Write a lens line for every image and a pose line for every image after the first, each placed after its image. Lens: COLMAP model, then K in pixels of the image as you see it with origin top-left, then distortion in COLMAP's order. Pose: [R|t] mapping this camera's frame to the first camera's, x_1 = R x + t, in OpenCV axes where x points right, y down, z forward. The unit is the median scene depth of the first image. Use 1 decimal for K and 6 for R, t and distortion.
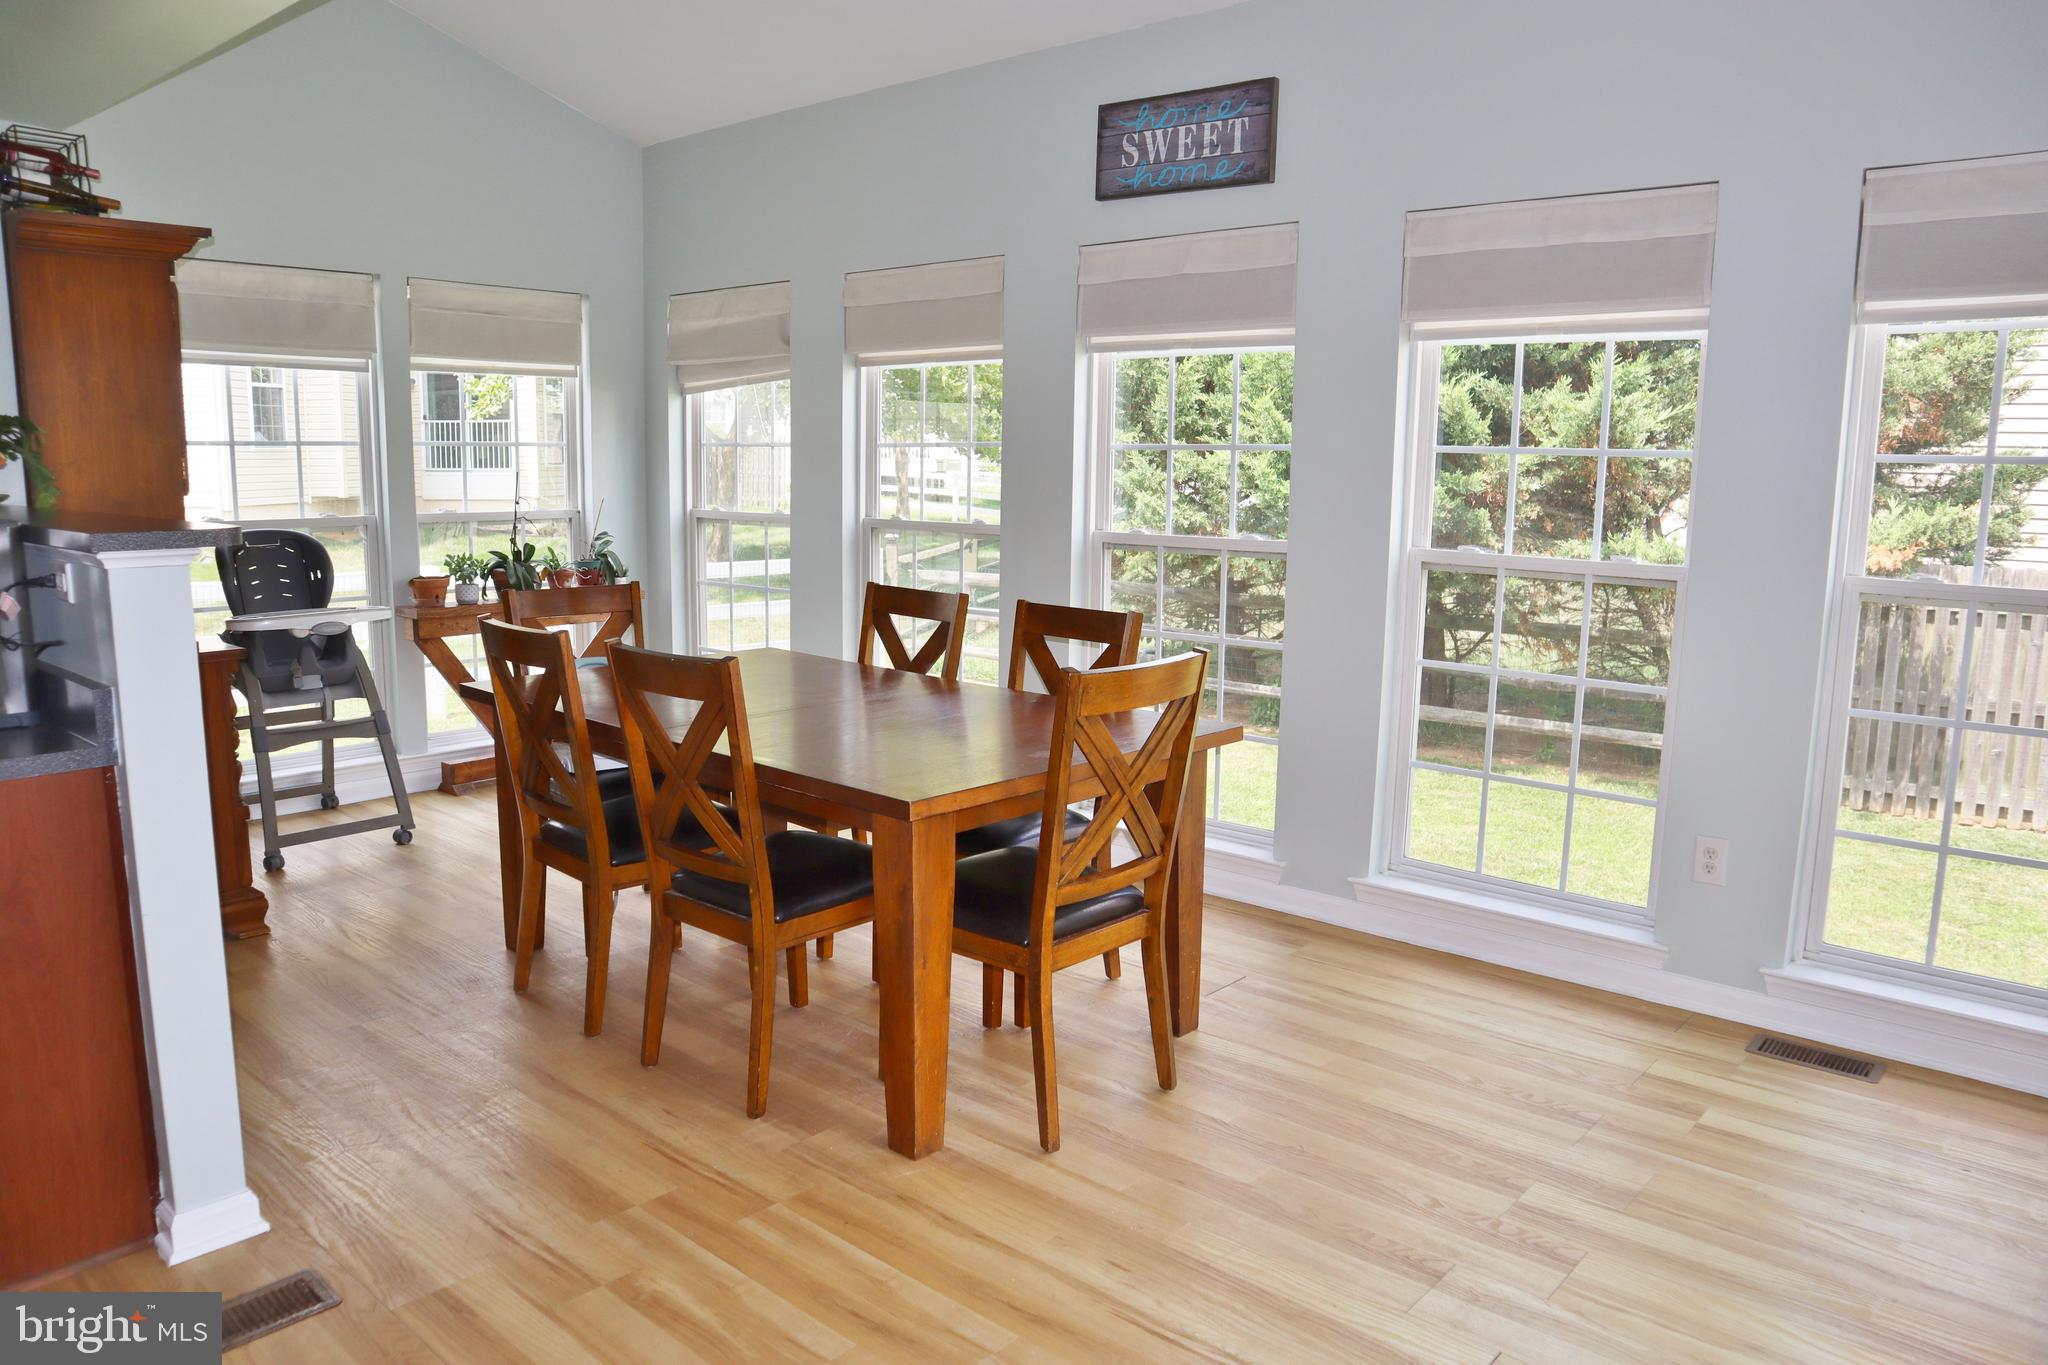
lens RADIAL K [[1416.1, 0, 1017.7], [0, 1416.1, 684.6], [0, 0, 1]] dist [-0.124383, 0.078857]
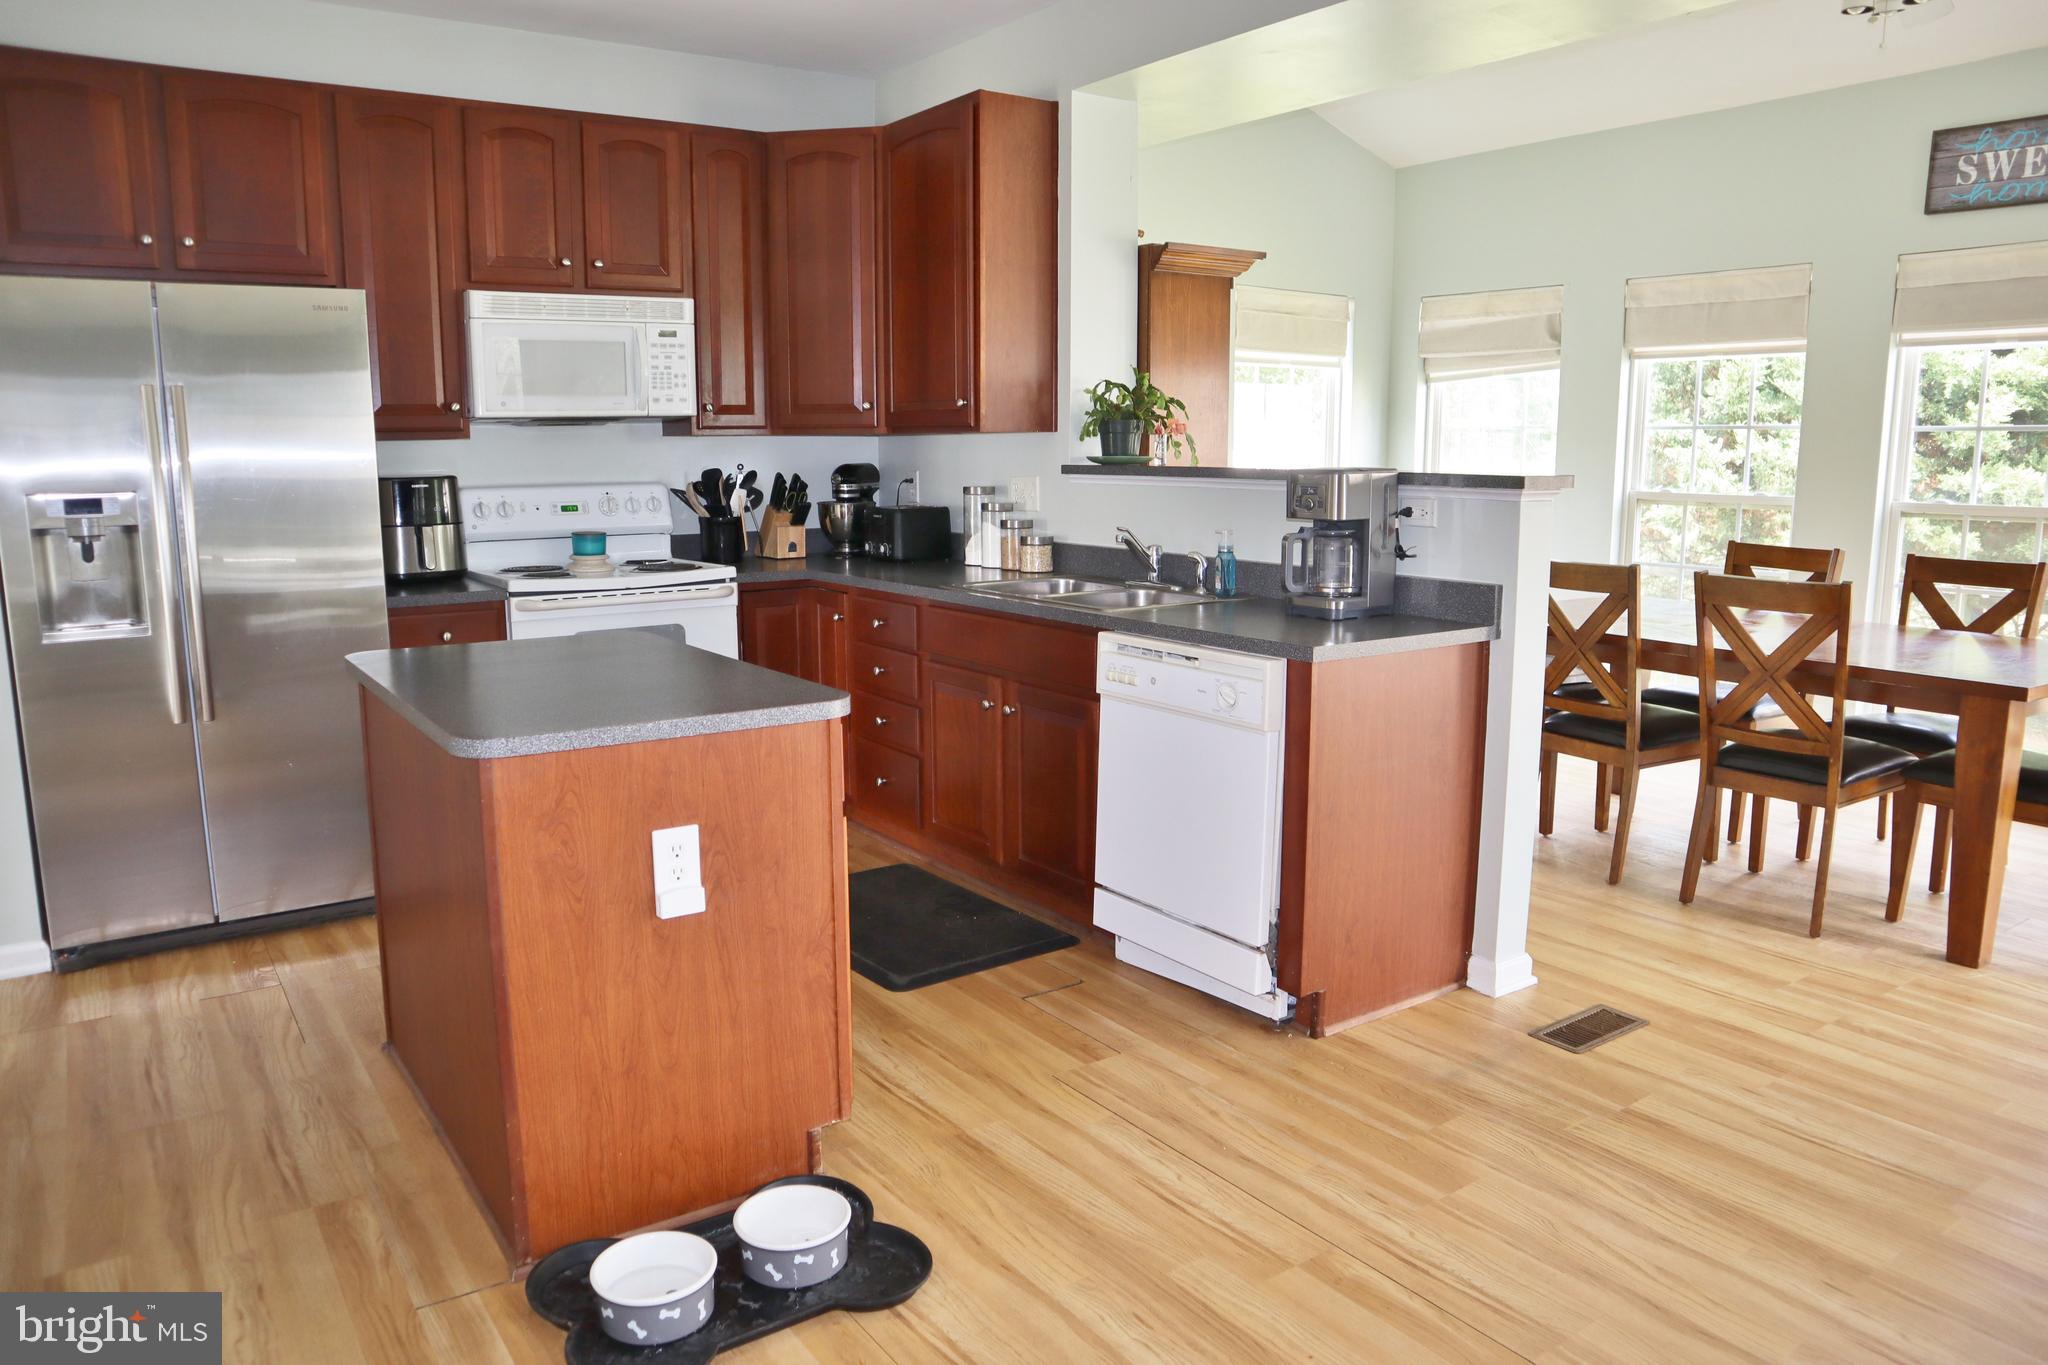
lens RADIAL K [[1416.1, 0, 1017.7], [0, 1416.1, 684.6], [0, 0, 1]] dist [-0.124383, 0.078857]
pose [[0.971743, 0.029782, -0.234155, -0.423528], [-0.028081, 0.999550, 0.010593, 0.055612], [0.234365, -0.003718, 0.972142, -0.284970]]
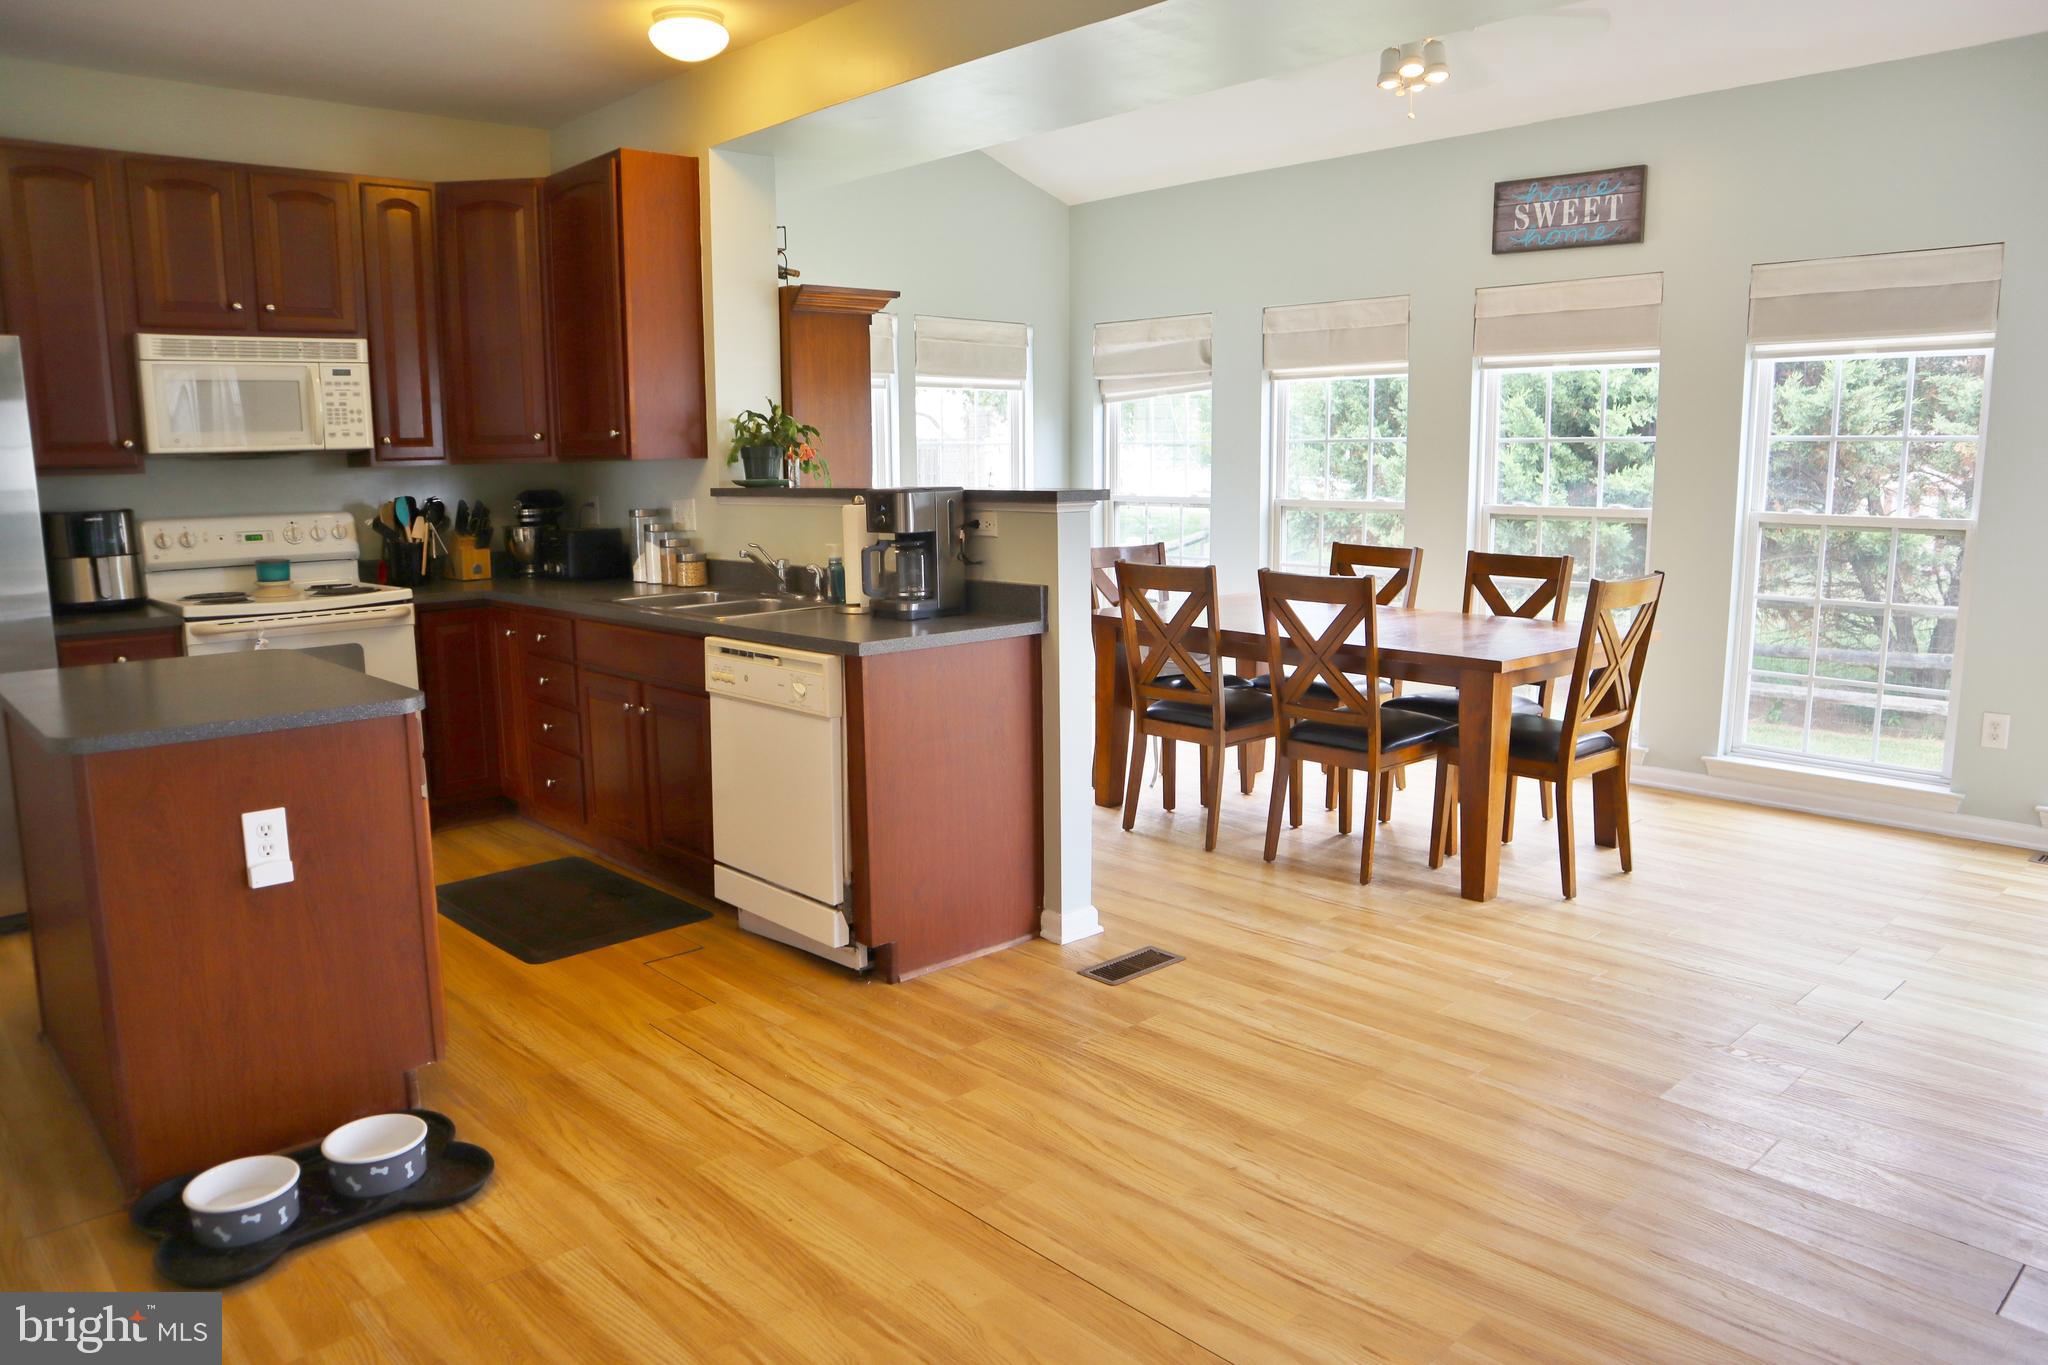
lens RADIAL K [[1416.1, 0, 1017.7], [0, 1416.1, 684.6], [0, 0, 1]] dist [-0.124383, 0.078857]
pose [[0.994825, -0.003779, -0.101531, -0.275048], [0.003637, 0.999992, -0.001590, 0.065614], [0.101537, 0.001212, 0.994831, -0.372426]]
